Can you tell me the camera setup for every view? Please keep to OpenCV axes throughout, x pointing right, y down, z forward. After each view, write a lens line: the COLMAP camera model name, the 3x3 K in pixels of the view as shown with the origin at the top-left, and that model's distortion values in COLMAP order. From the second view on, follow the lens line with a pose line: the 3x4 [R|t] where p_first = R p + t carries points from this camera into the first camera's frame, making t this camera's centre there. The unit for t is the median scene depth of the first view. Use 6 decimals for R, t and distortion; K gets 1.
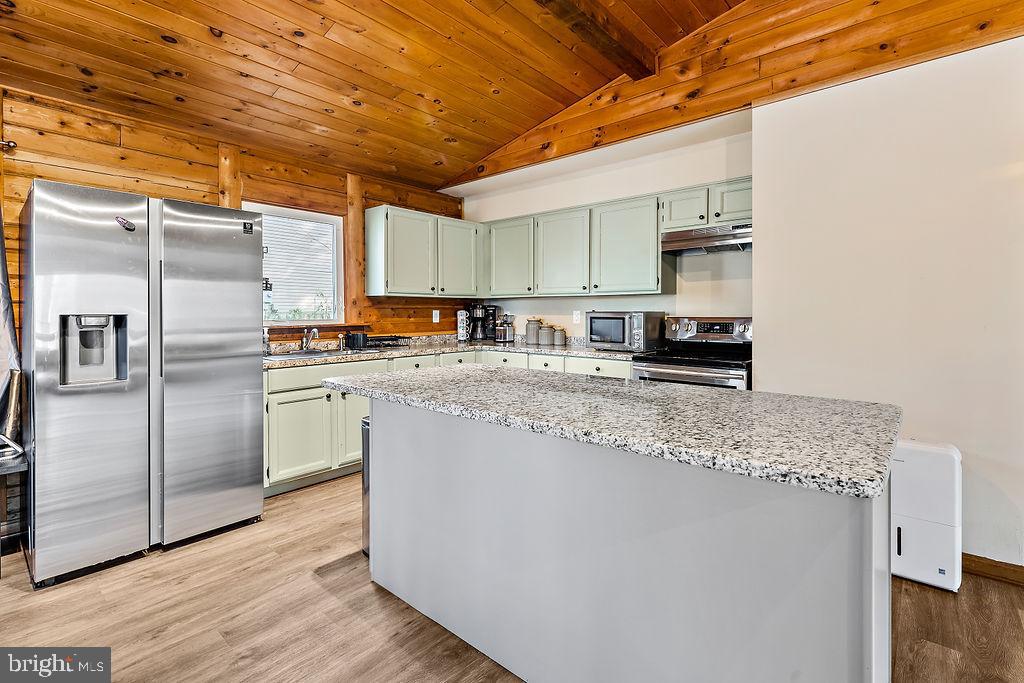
lens RADIAL K [[473.4, 0, 525.9], [0, 473.4, 315.0], [0, 0, 1]] dist [0.000317, 0.000483]
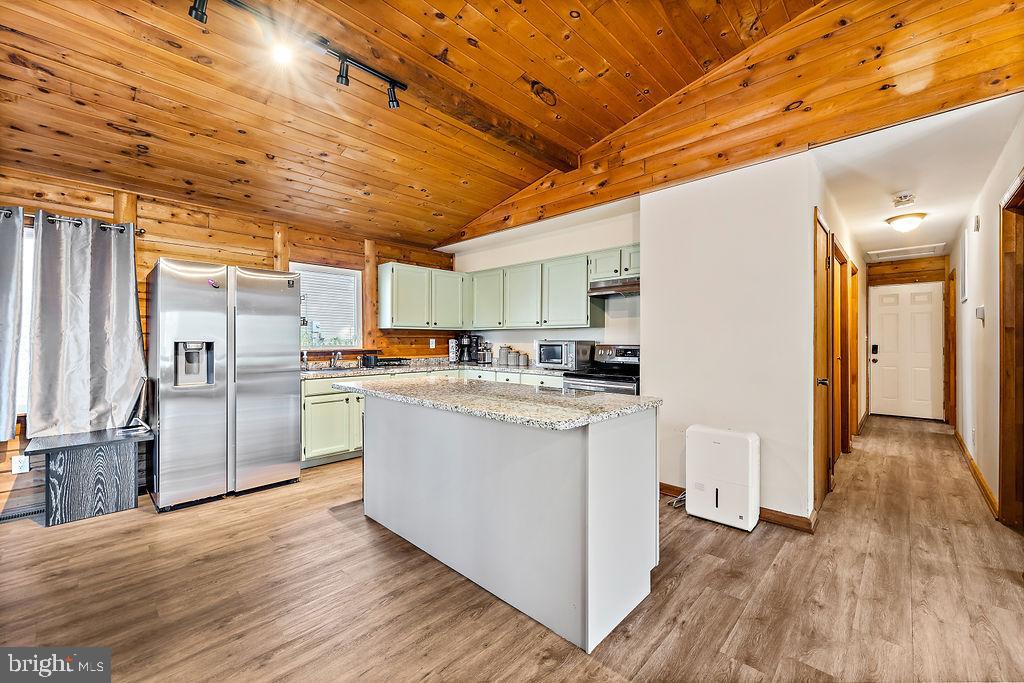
lens RADIAL K [[410.4, 0, 512.0], [0, 410.4, 341.5], [0, 0, 1]] dist [0.000730, 0.000152]
pose [[0.998197, 0.002472, -0.059971, 0.134335], [-0.002666, 0.999991, -0.003162, -0.000085], [0.059963, 0.003316, 0.998195, -0.178657]]
